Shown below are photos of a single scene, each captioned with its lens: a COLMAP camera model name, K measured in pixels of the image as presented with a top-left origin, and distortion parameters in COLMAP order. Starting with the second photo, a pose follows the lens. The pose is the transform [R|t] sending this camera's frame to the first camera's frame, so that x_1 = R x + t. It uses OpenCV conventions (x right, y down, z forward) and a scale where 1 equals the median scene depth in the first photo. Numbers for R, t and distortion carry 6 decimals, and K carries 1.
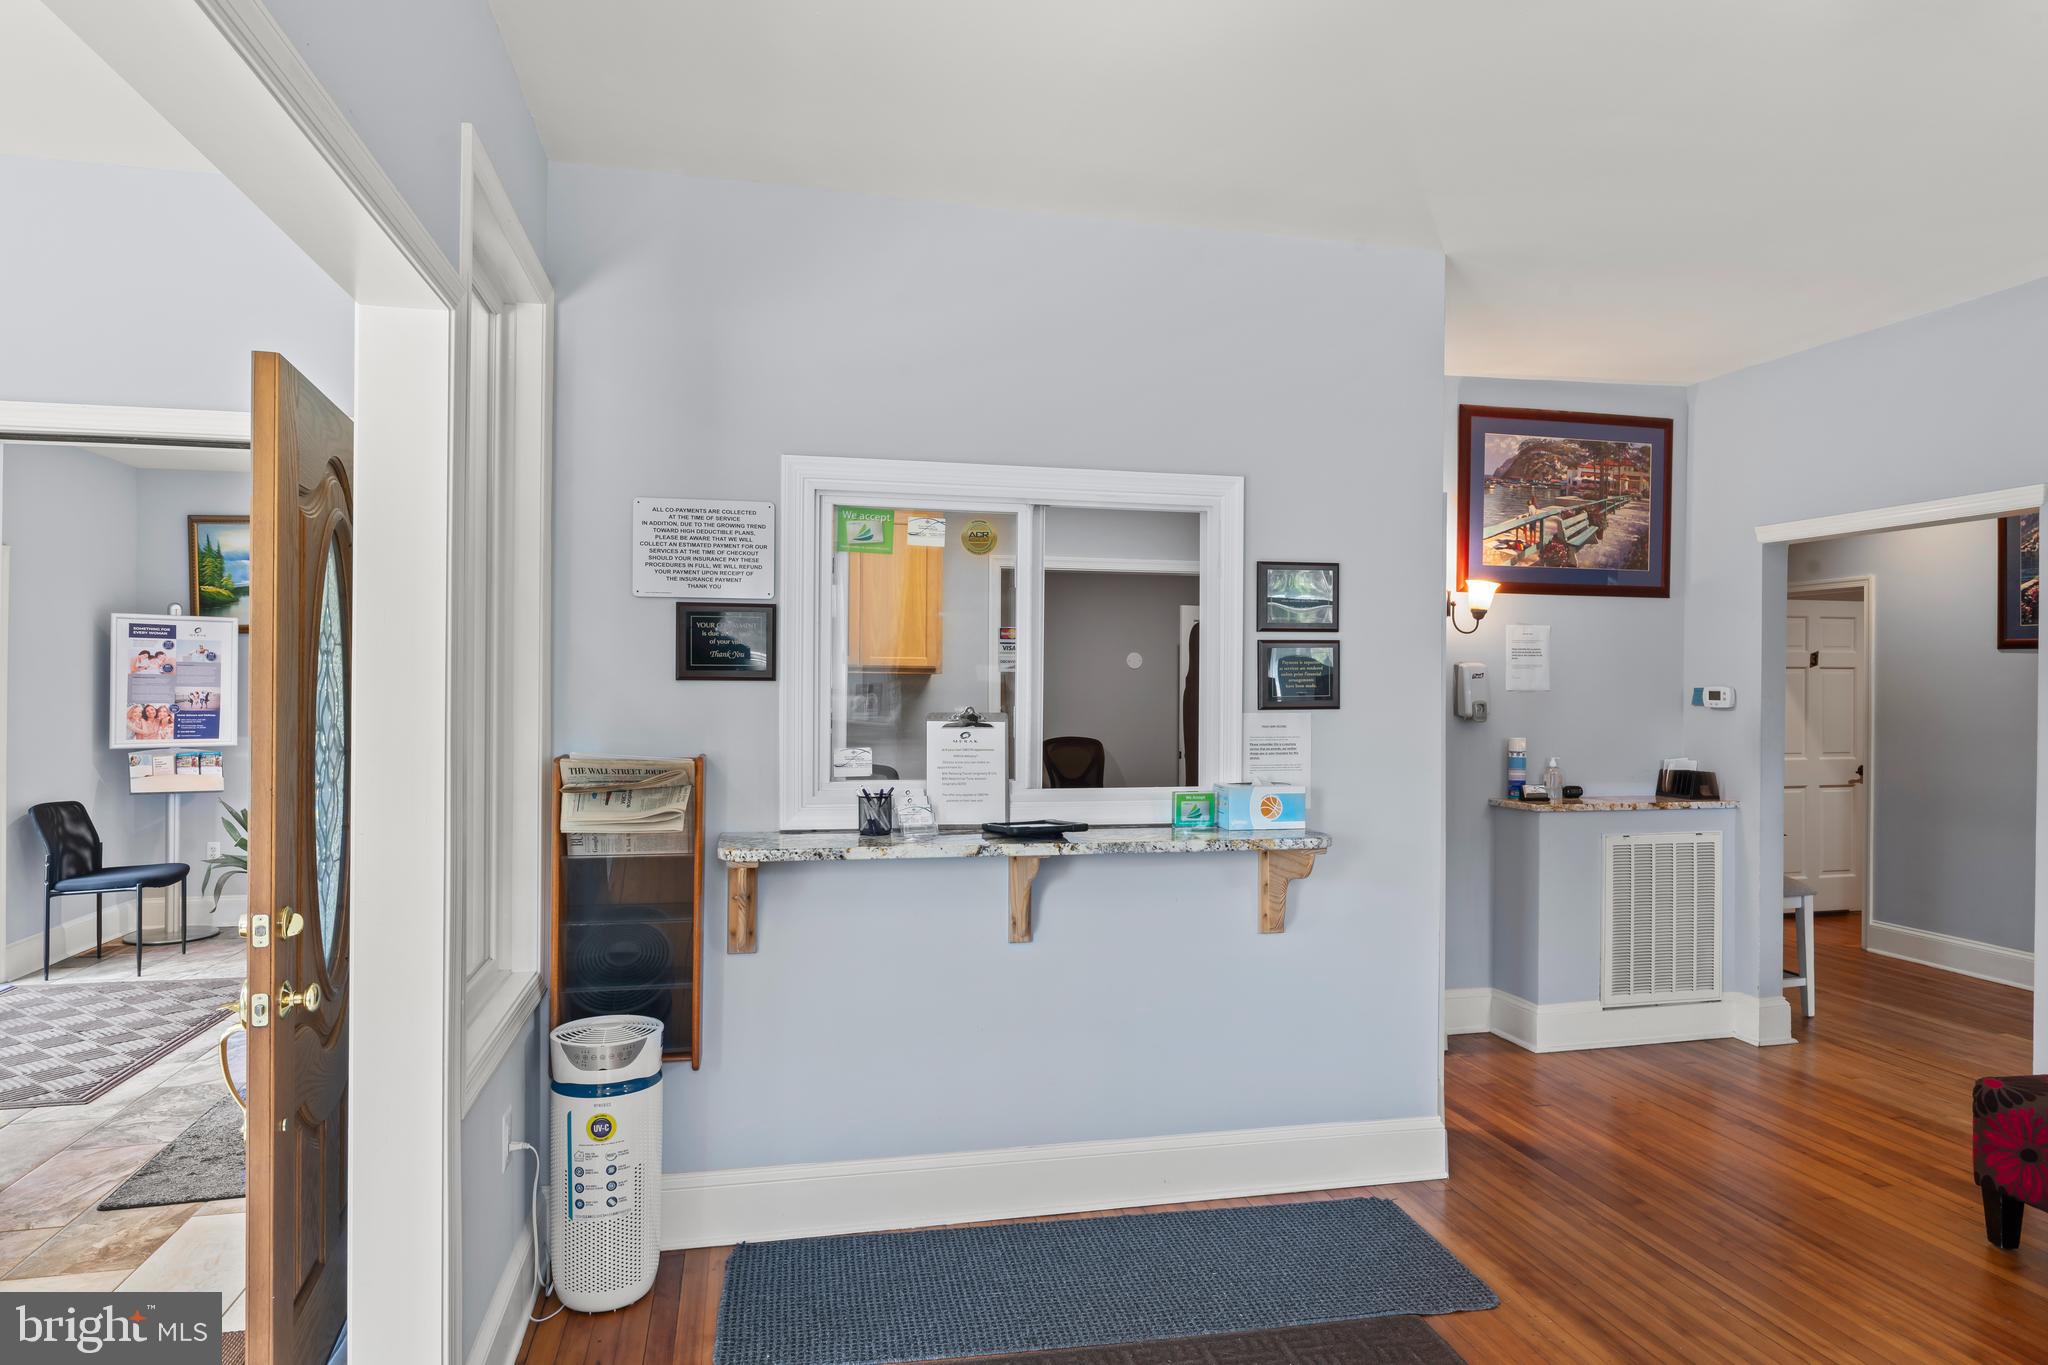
lens RADIAL K [[1206.3, 0, 1024.0], [0, 1206.3, 682.5], [0, 0, 1]] dist [-0.004137, 0.000887]
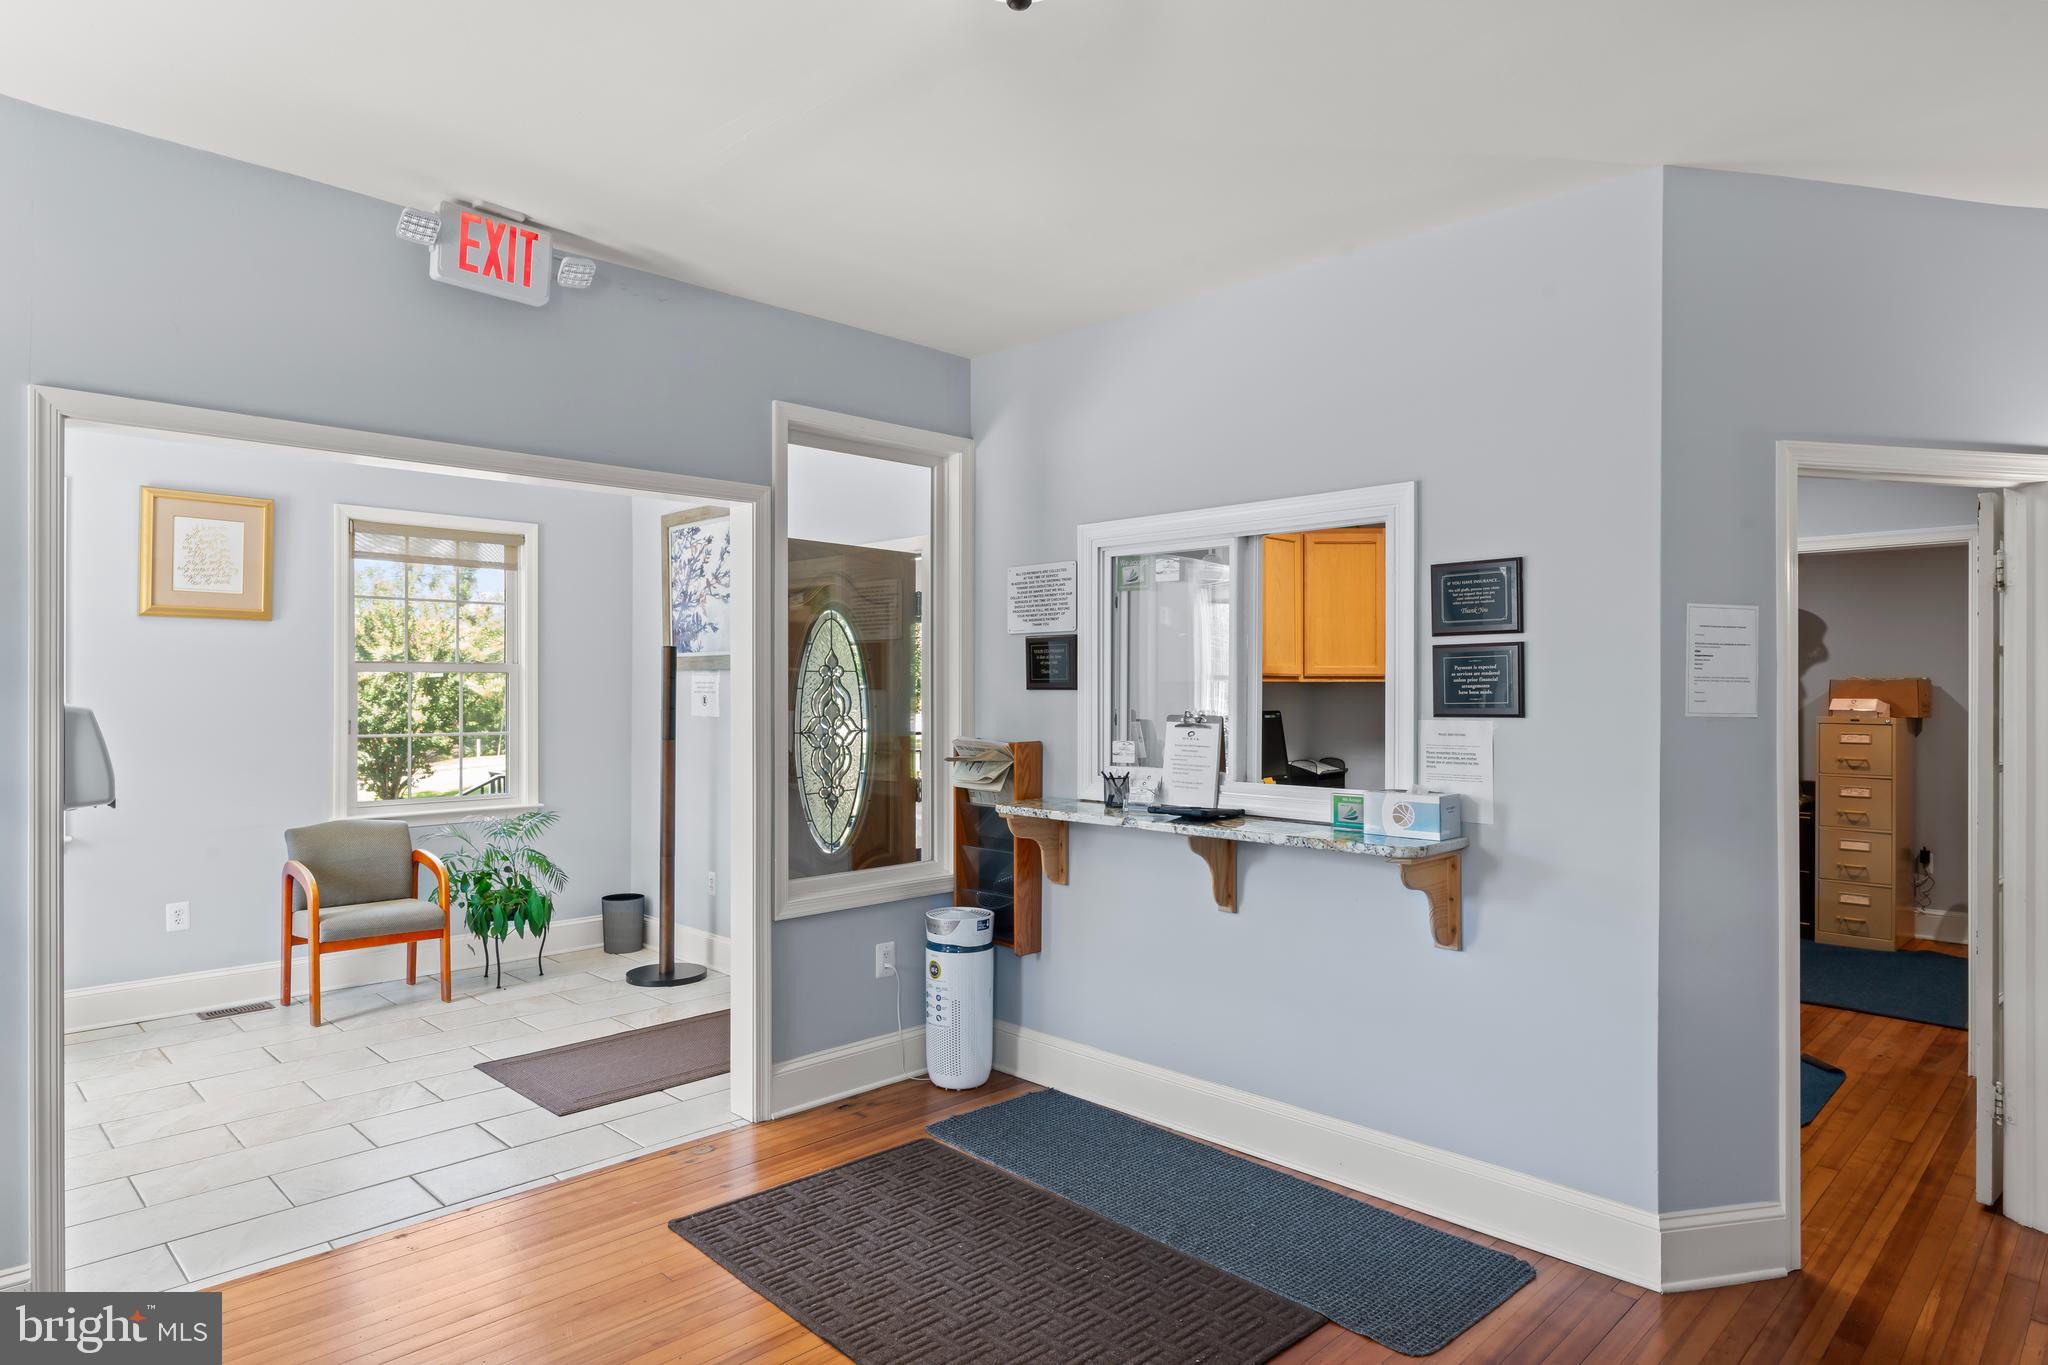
lens RADIAL K [[1206.3, 0, 1024.0], [0, 1206.3, 682.5], [0, 0, 1]] dist [-0.004137, 0.000887]
pose [[0.519577, -0.010050, -0.854365, 0.924653], [0.004873, 0.999949, -0.008799, 0.001887], [0.854410, 0.000409, 0.519600, 0.228728]]
